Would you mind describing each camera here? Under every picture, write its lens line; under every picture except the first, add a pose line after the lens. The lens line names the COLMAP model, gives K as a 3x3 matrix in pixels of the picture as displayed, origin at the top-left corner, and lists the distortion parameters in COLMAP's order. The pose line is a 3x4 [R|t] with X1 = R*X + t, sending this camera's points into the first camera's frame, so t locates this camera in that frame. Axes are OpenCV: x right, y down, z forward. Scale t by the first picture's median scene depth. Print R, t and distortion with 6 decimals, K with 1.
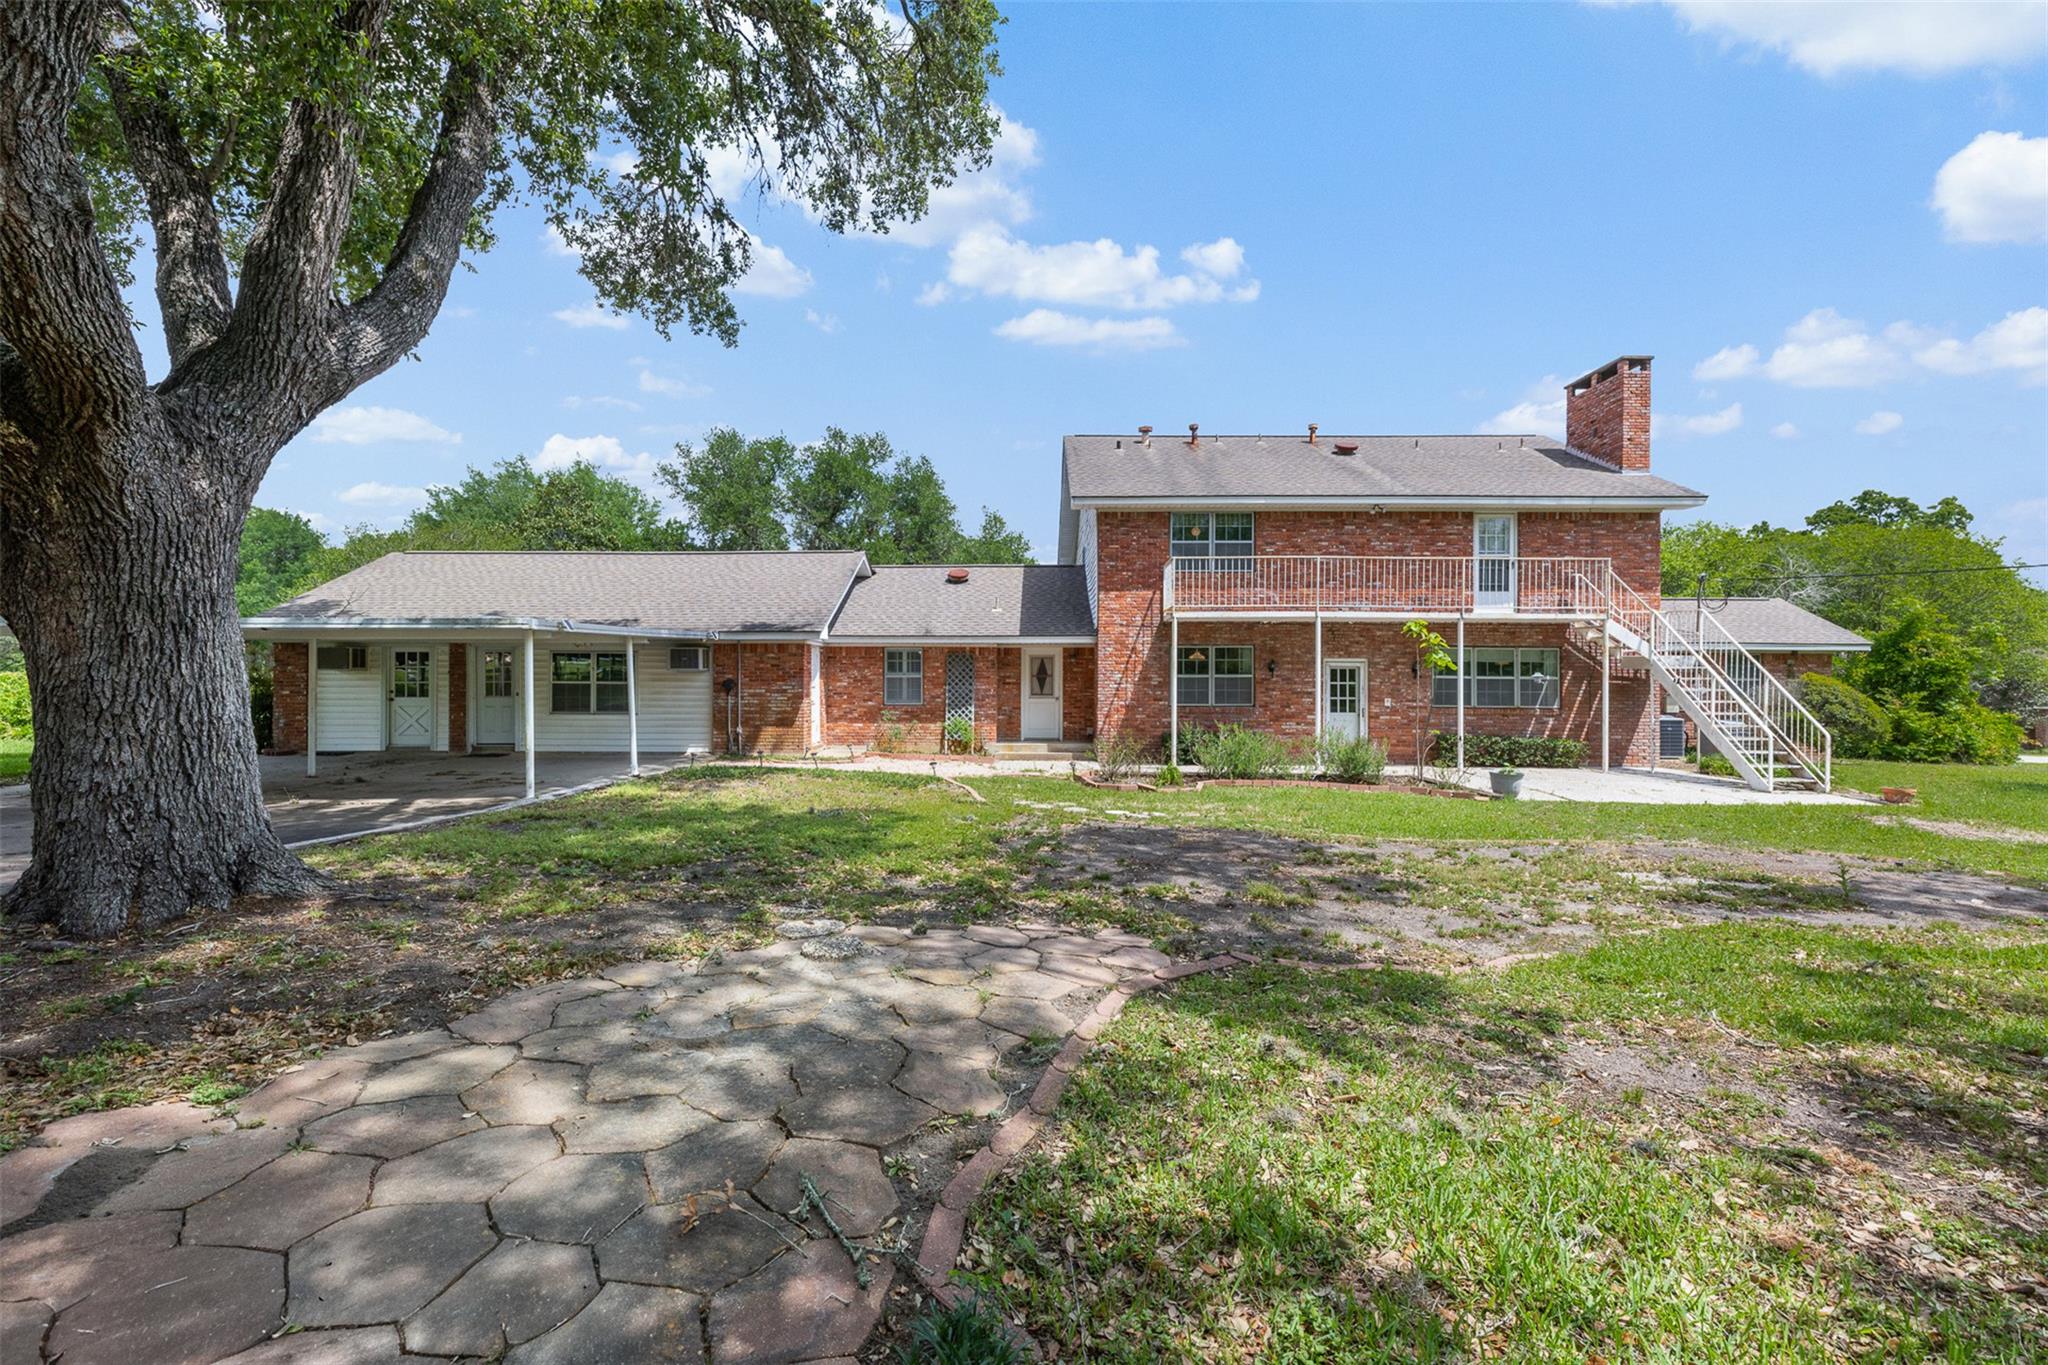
lens RADIAL K [[859.4, 0, 1028.5], [0, 859.4, 672.3], [0, 0, 1]] dist [0.001366, 0.000713]
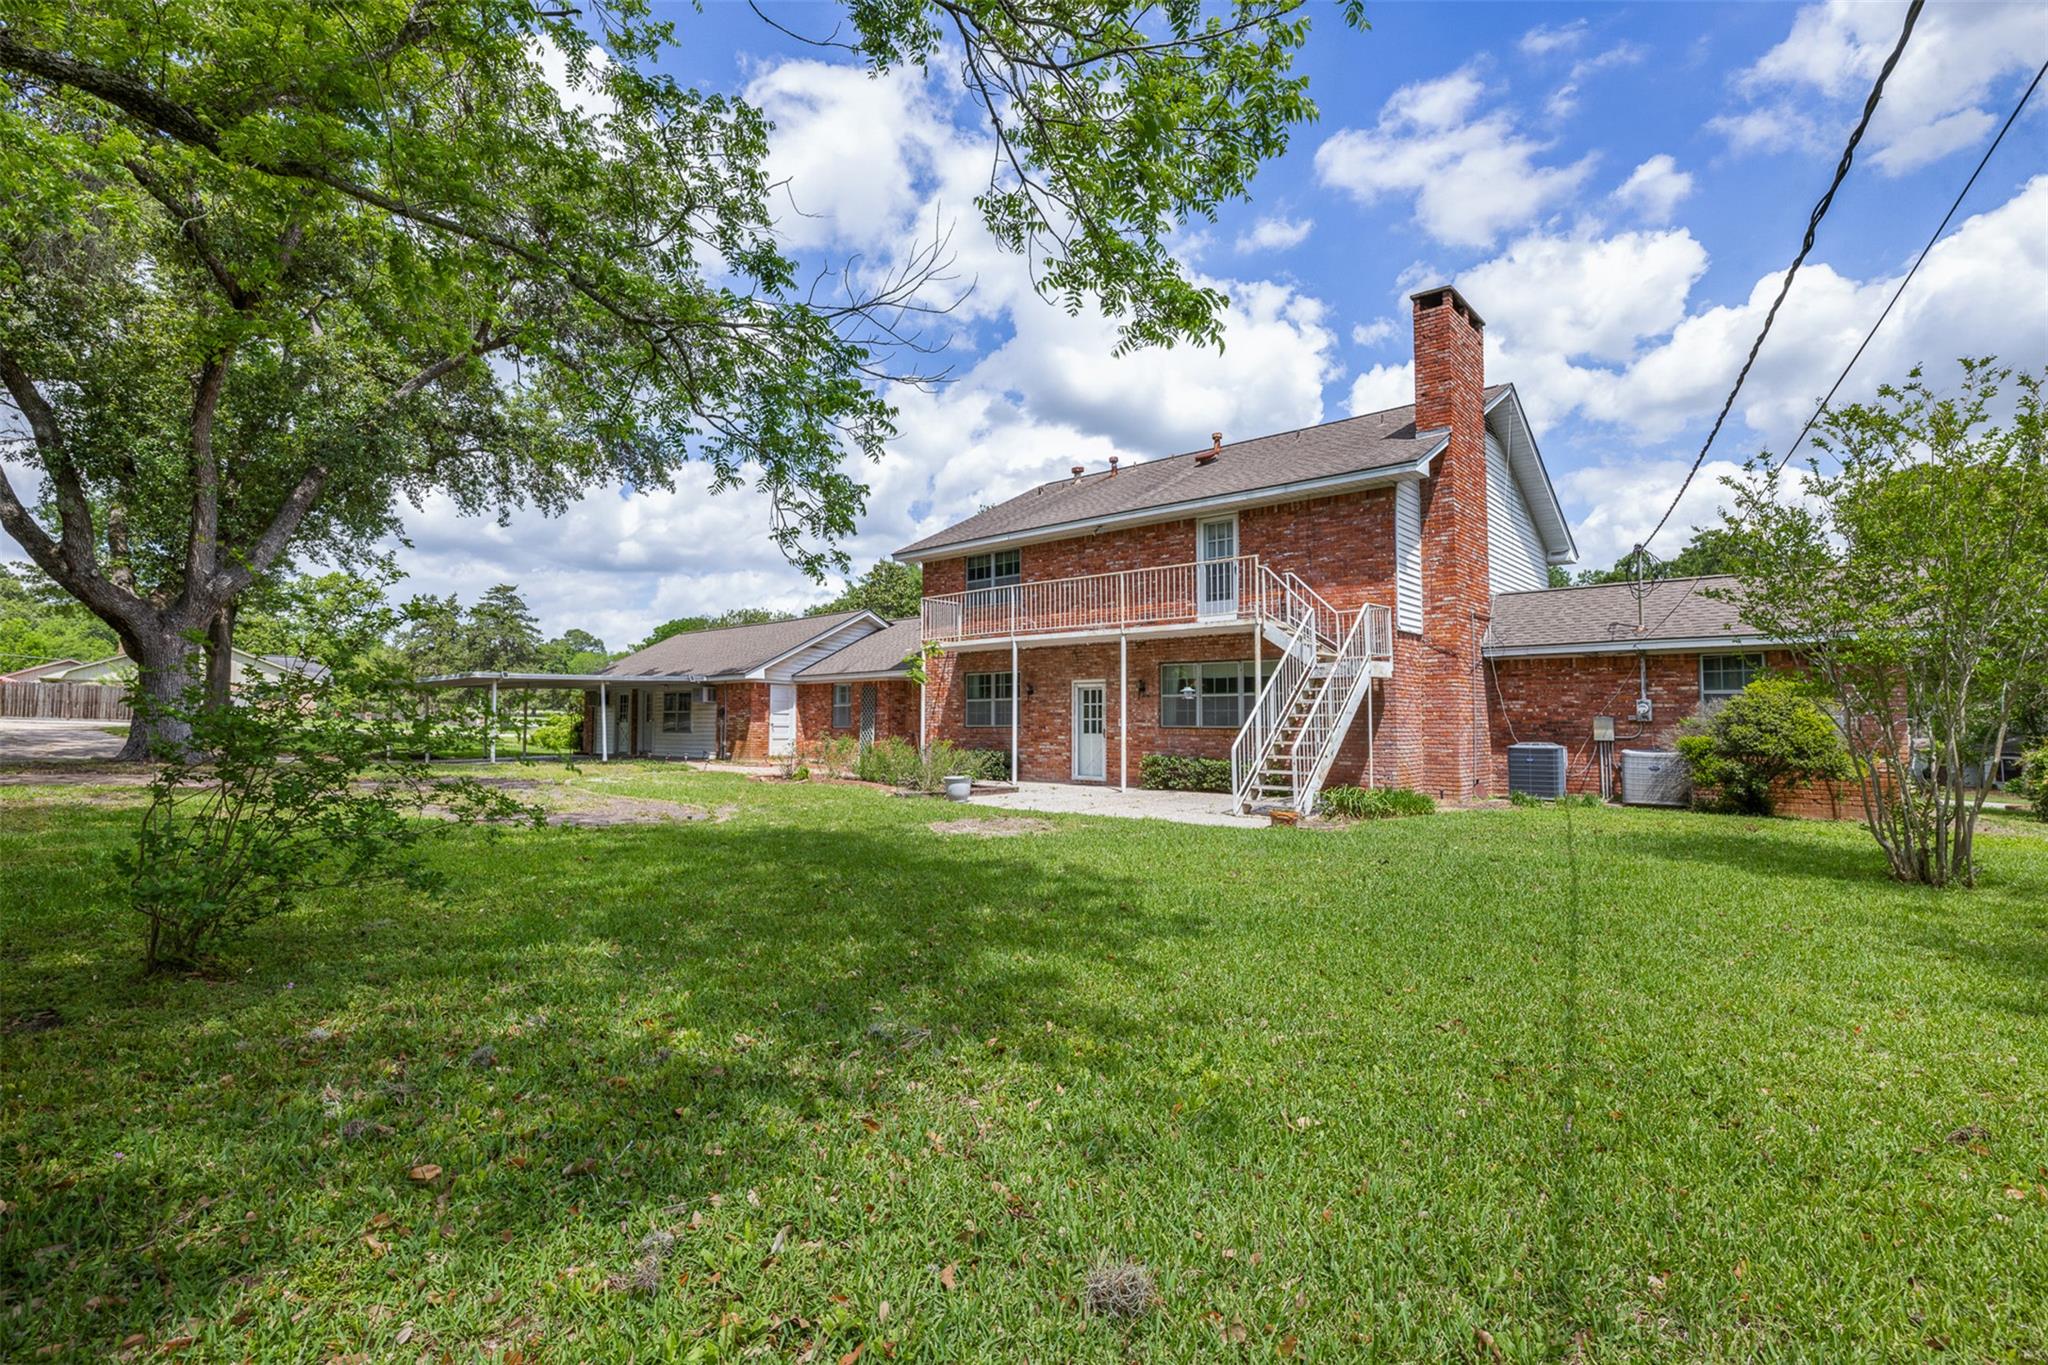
lens RADIAL K [[957.6, 0, 1013.1], [0, 957.6, 683.5], [0, 0, 1]] dist [-0.000200, -0.000002]
pose [[0.745792, -0.031524, -0.665432, 1.052838], [0.000214, 0.998891, -0.047082, 0.041628], [0.666179, 0.034971, 0.744972, 0.102069]]
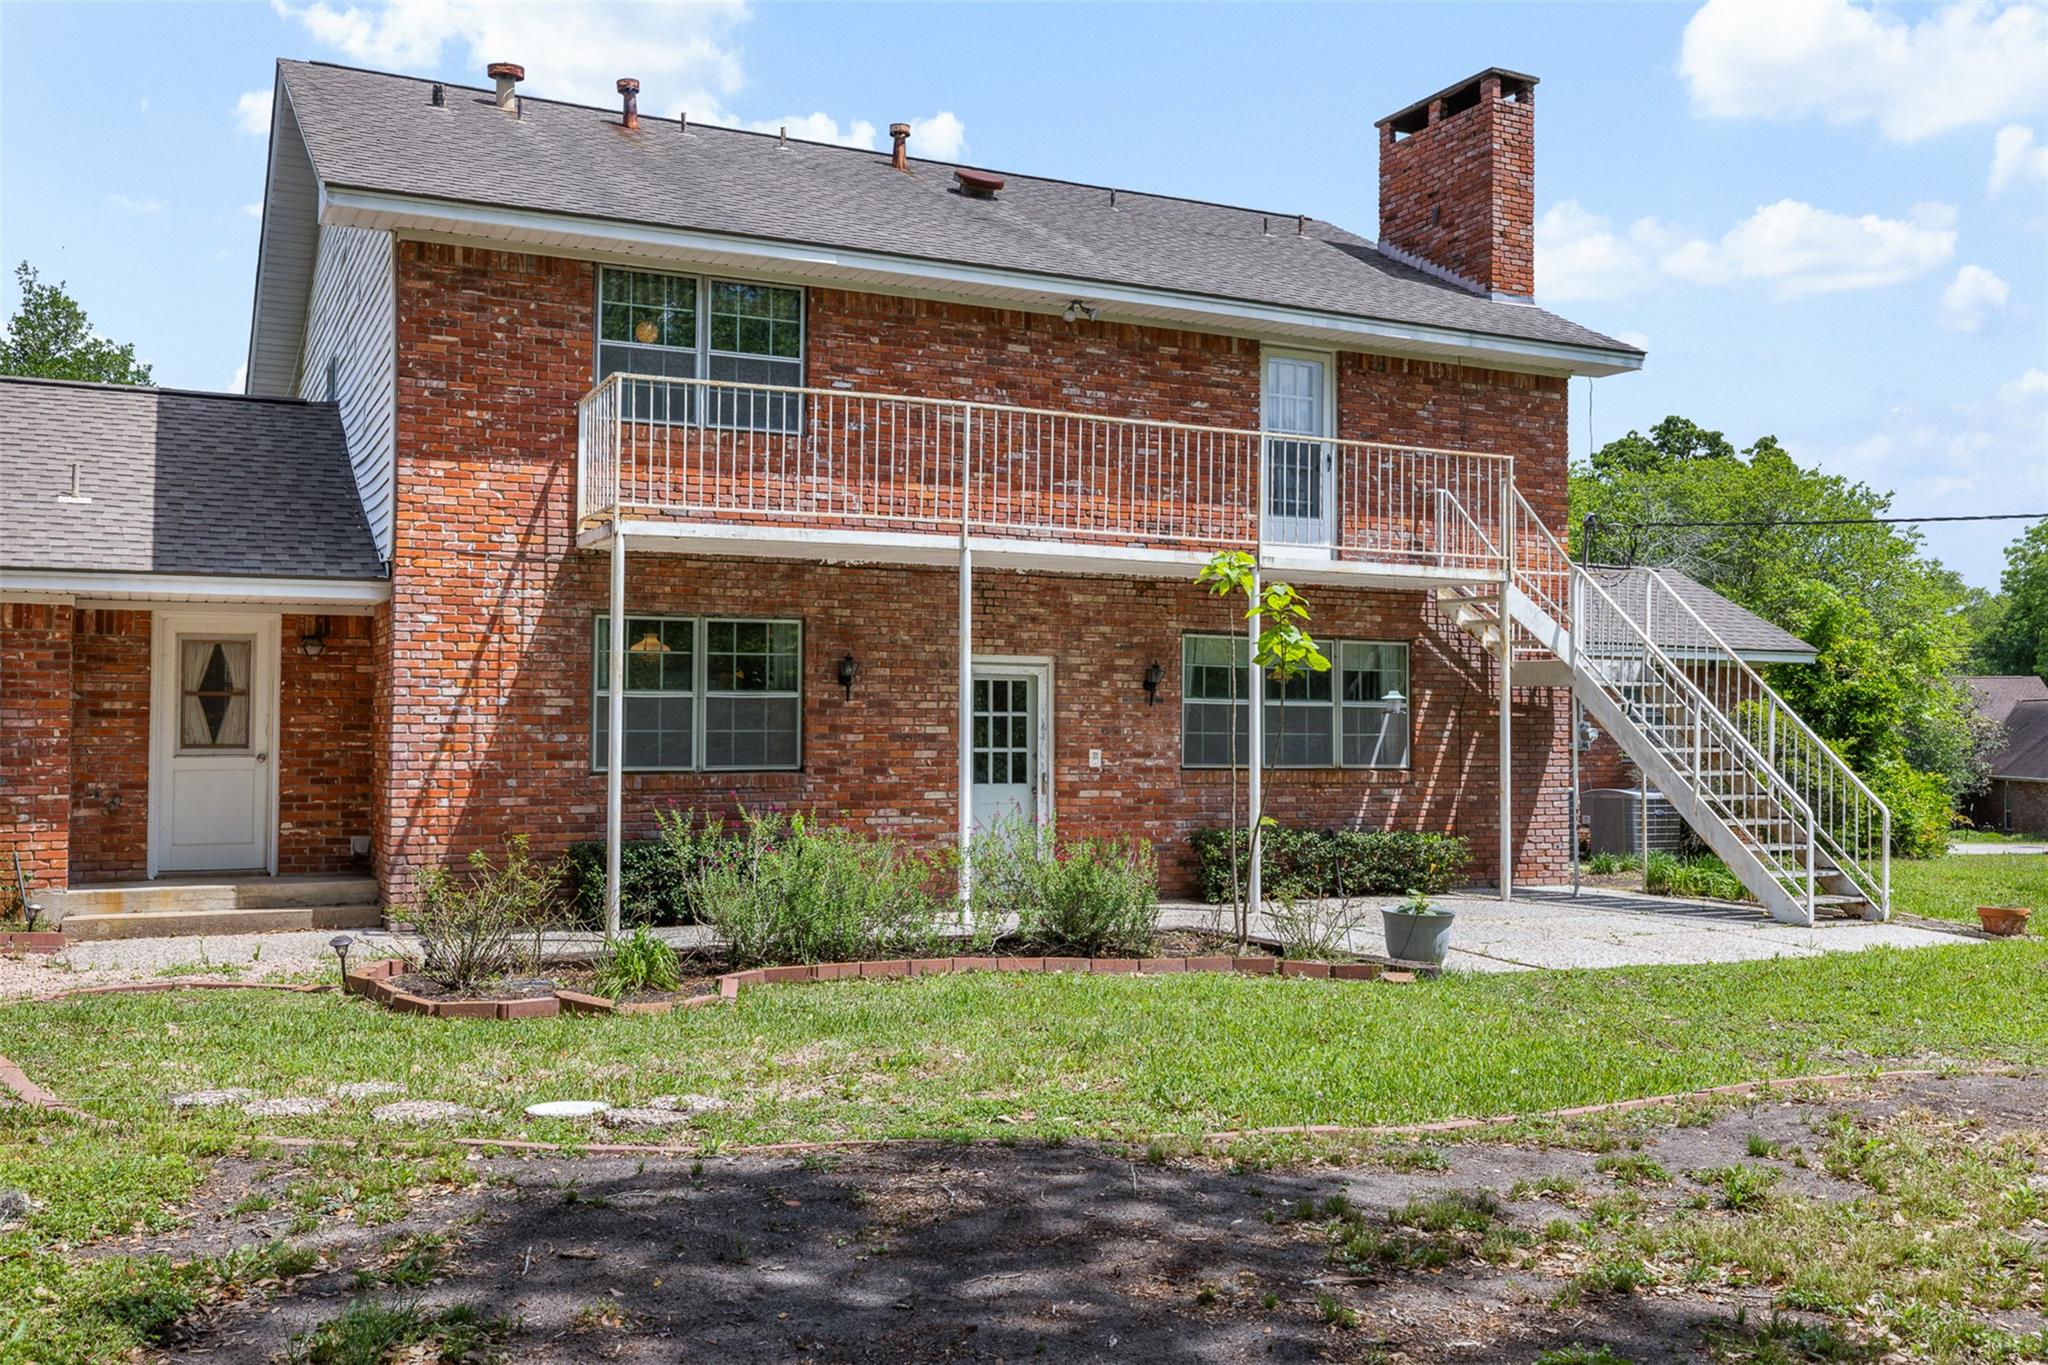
lens RADIAL K [[1787.5, 0, 1021.9], [0, 1787.5, 668.8], [0, 0, 1]] dist [-0.000238, -0.005527]
pose [[0.892807, 0.015175, 0.450184, -0.021246], [-0.002441, 0.999581, -0.028853, 0.015834], [-0.450433, 0.024661, 0.892470, 0.211828]]
